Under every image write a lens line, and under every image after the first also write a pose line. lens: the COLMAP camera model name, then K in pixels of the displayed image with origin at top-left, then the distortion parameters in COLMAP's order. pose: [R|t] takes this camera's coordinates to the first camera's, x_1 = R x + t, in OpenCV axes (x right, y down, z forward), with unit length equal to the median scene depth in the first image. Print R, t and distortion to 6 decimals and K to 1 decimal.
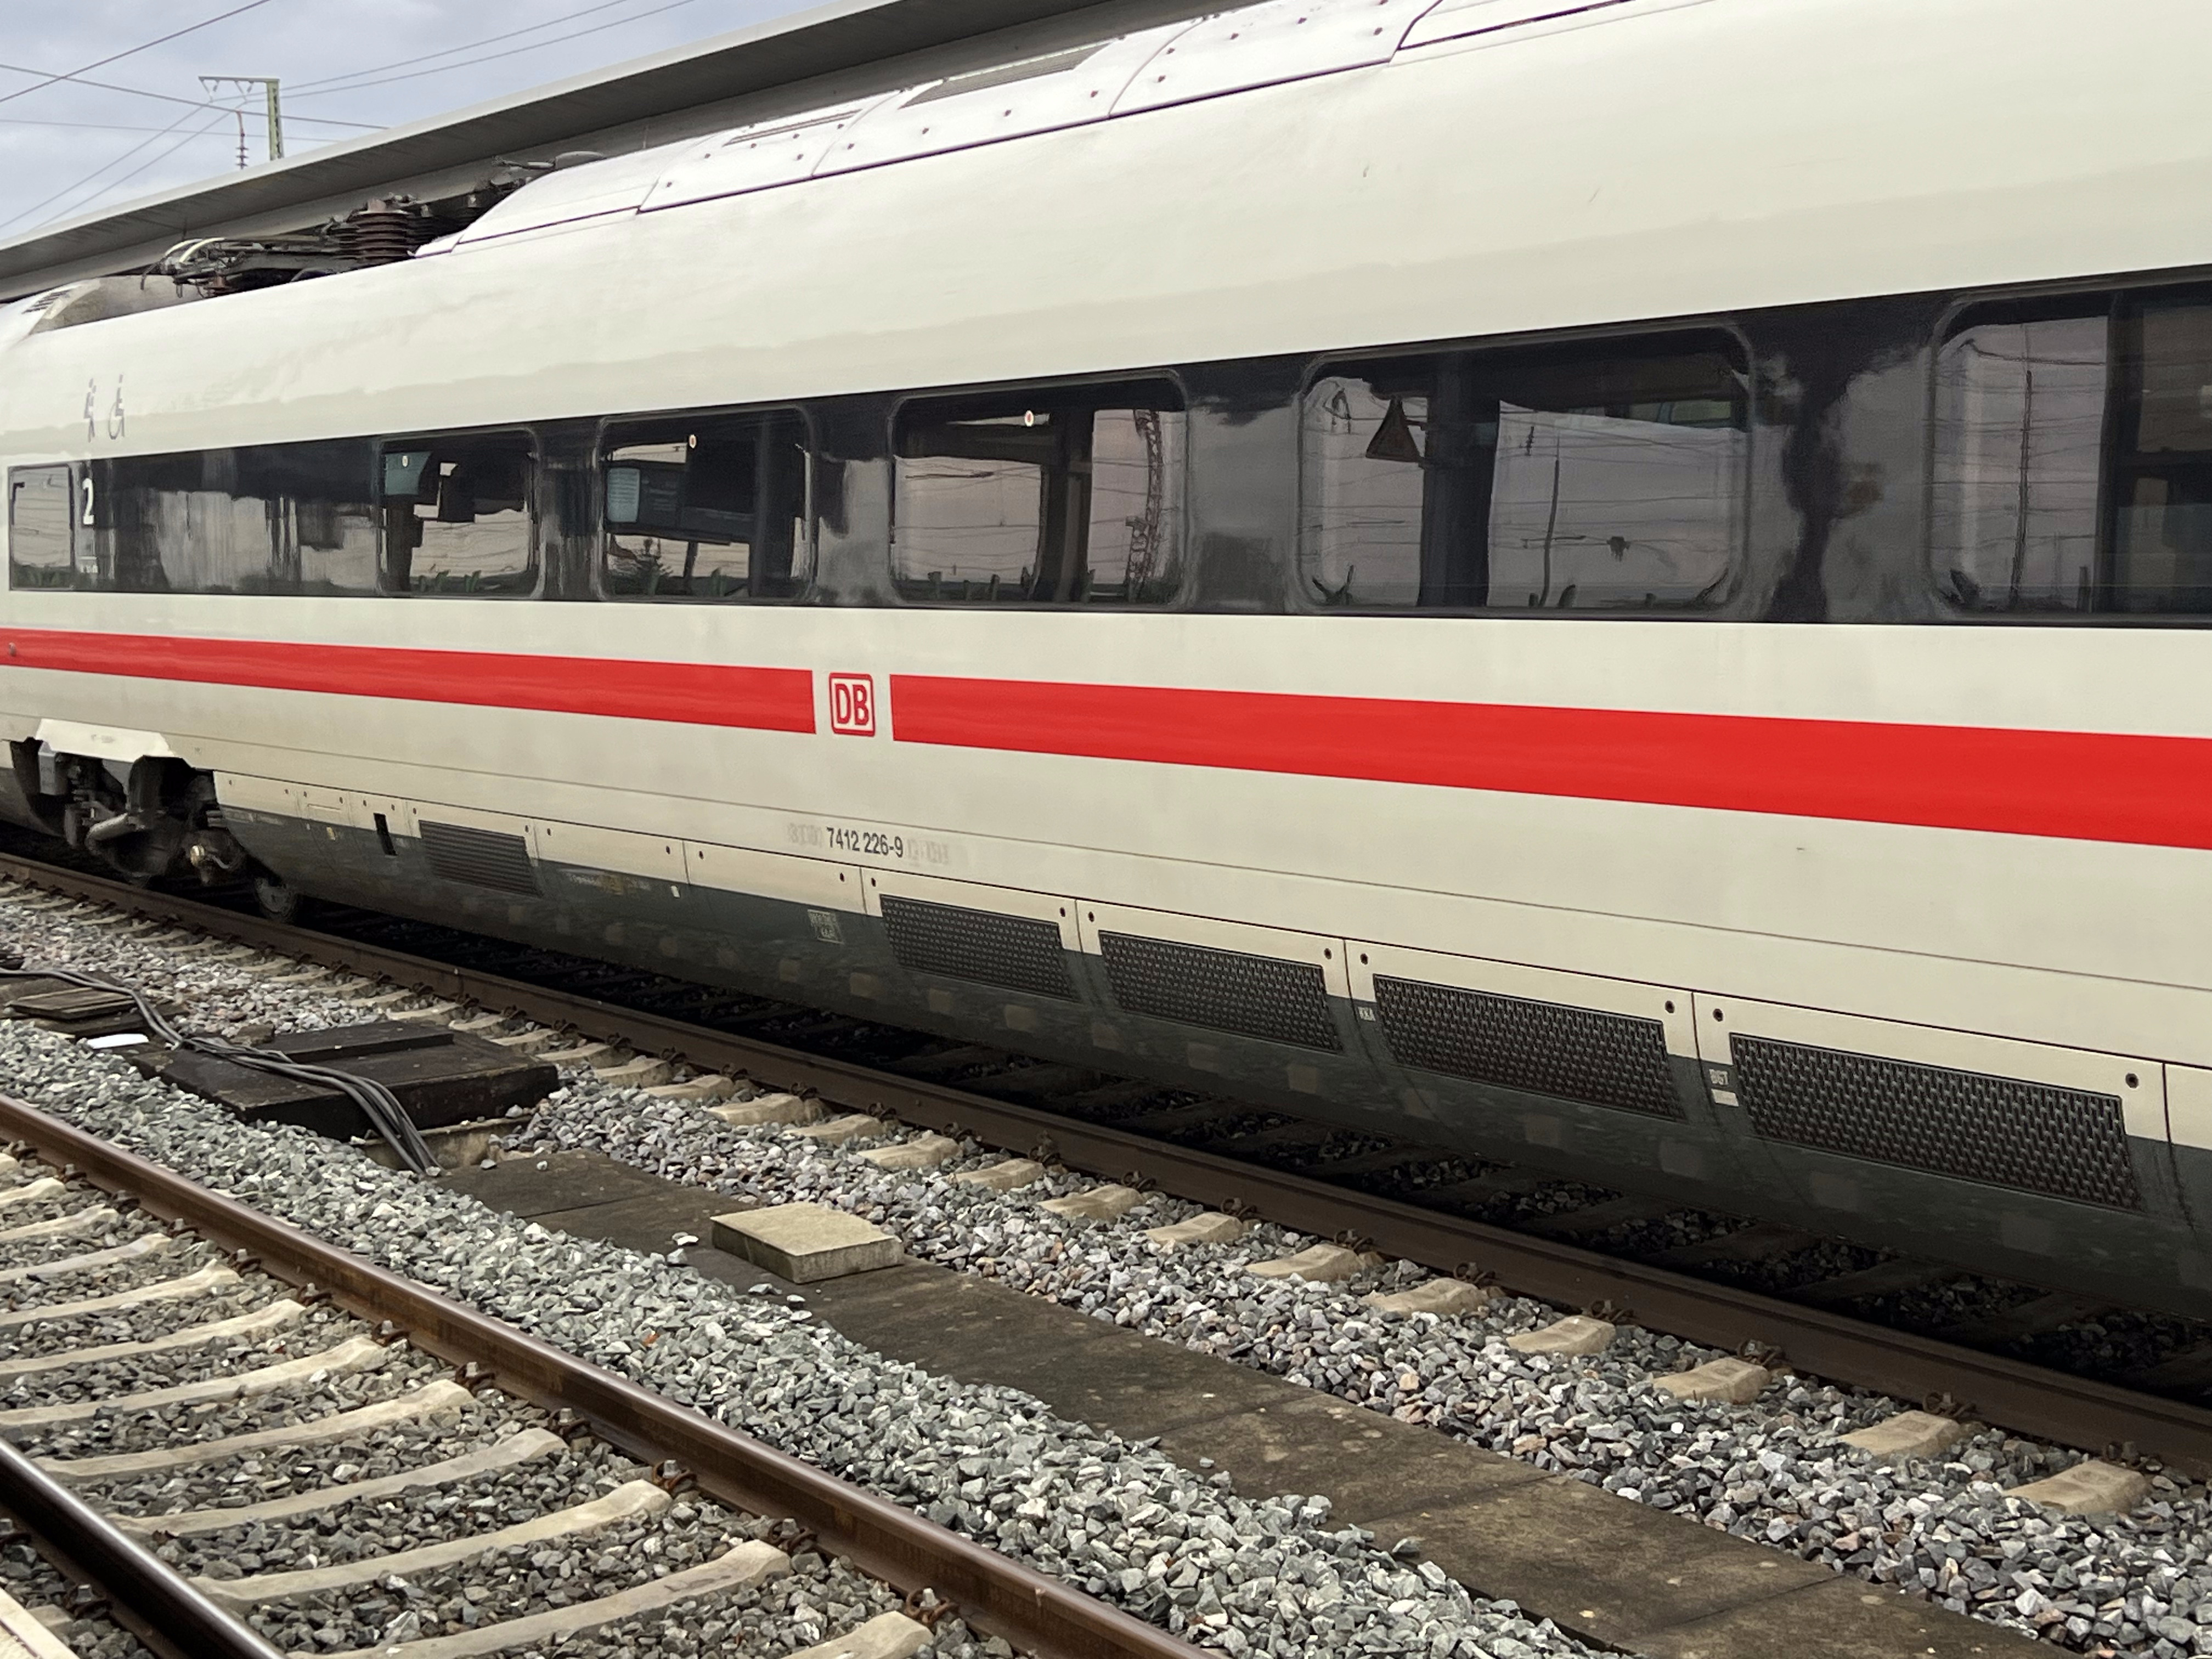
lens RADIAL K [[3251.2, 0, 1144.8], [0, 3251.2, 823.2], [0, 0, 1]] dist [0.243262, -0.838884]
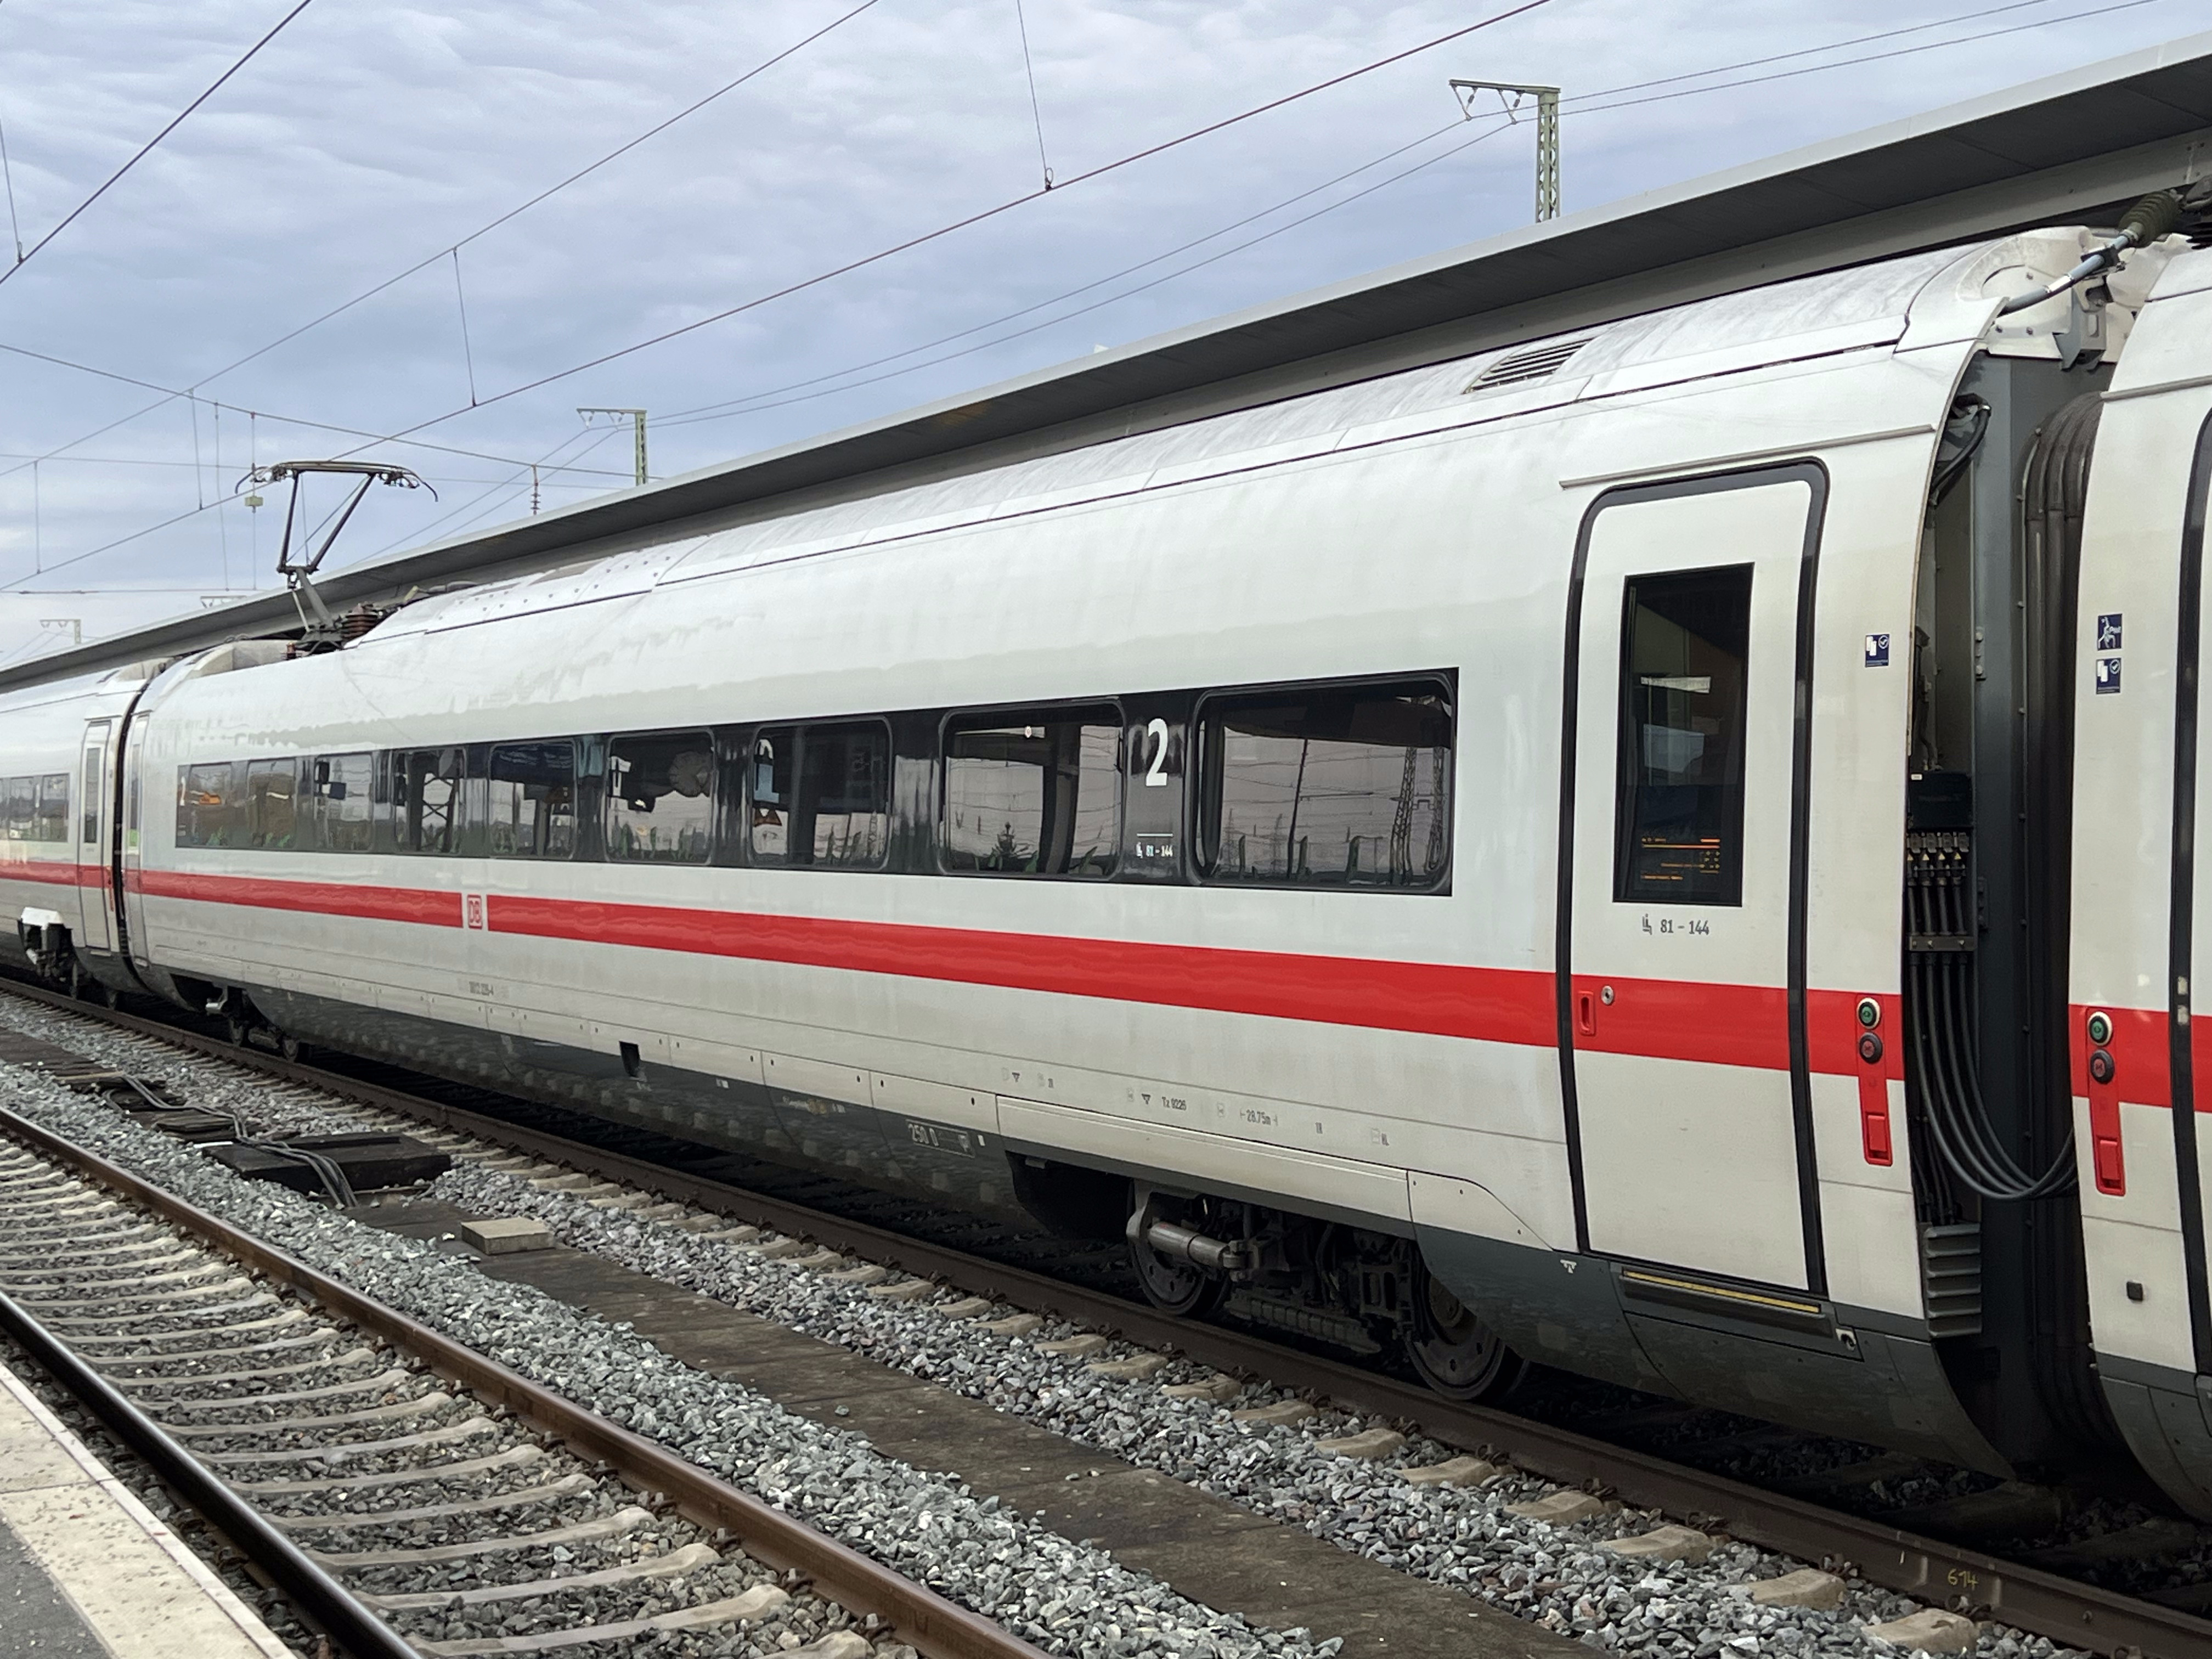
lens RADIAL K [[3153.1, 0, 1106.0], [0, 3153.1, 829.5], [0, 0, 1]] dist [0.119810, -0.081200]
pose [[0.992079, 0.013624, -0.124875, 0.449697], [-0.023892, 0.996419, -0.081104, 0.049291], [0.123322, 0.083446, 0.988852, -0.665229]]
